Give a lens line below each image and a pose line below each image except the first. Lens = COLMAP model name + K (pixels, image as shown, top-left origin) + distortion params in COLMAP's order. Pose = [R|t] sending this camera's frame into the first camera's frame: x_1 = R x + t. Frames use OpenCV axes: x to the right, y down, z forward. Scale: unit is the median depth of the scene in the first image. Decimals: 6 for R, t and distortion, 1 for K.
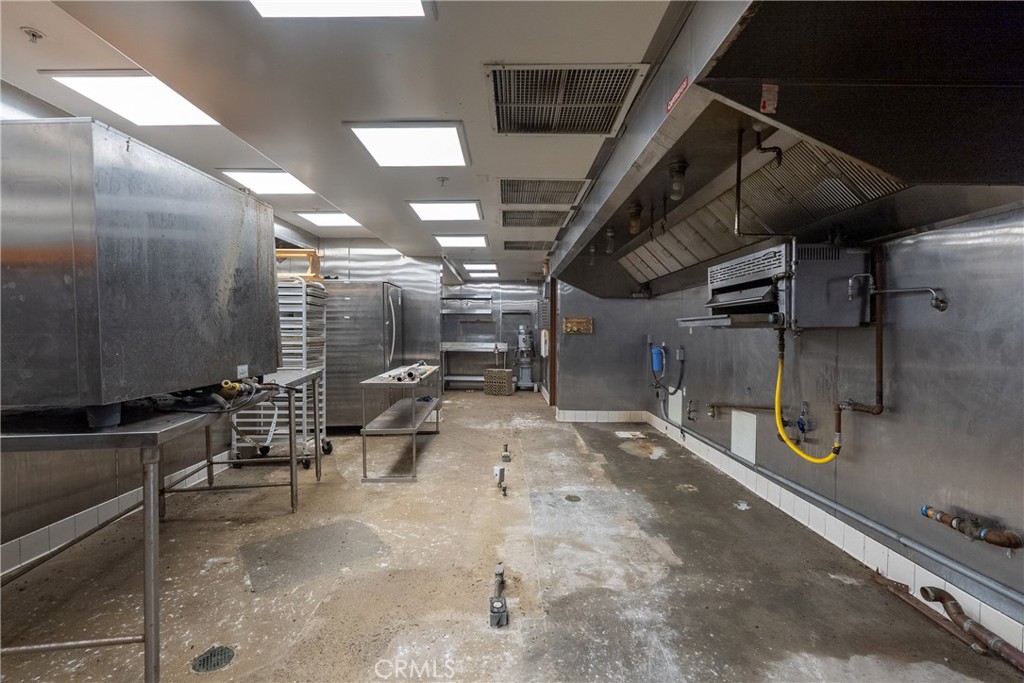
lens RADIAL K [[477.4, 0, 514.2], [0, 477.4, 341.1], [0, 0, 1]] dist [-0.005363, 0.000934]
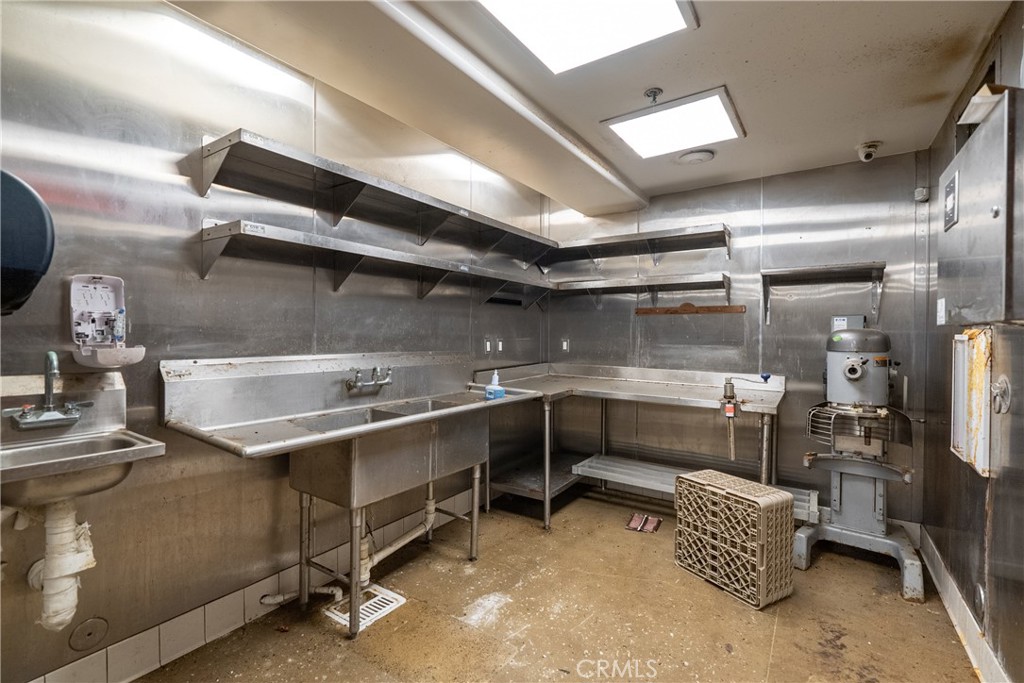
lens RADIAL K [[477.4, 0, 511.1], [0, 477.4, 337.0], [0, 0, 1]] dist [-0.005363, 0.000934]
pose [[0.851212, 0.005668, -0.524792, -0.001419], [-0.014328, 0.999820, -0.012441, -0.015032], [0.524627, 0.018109, 0.851140, 0.676702]]
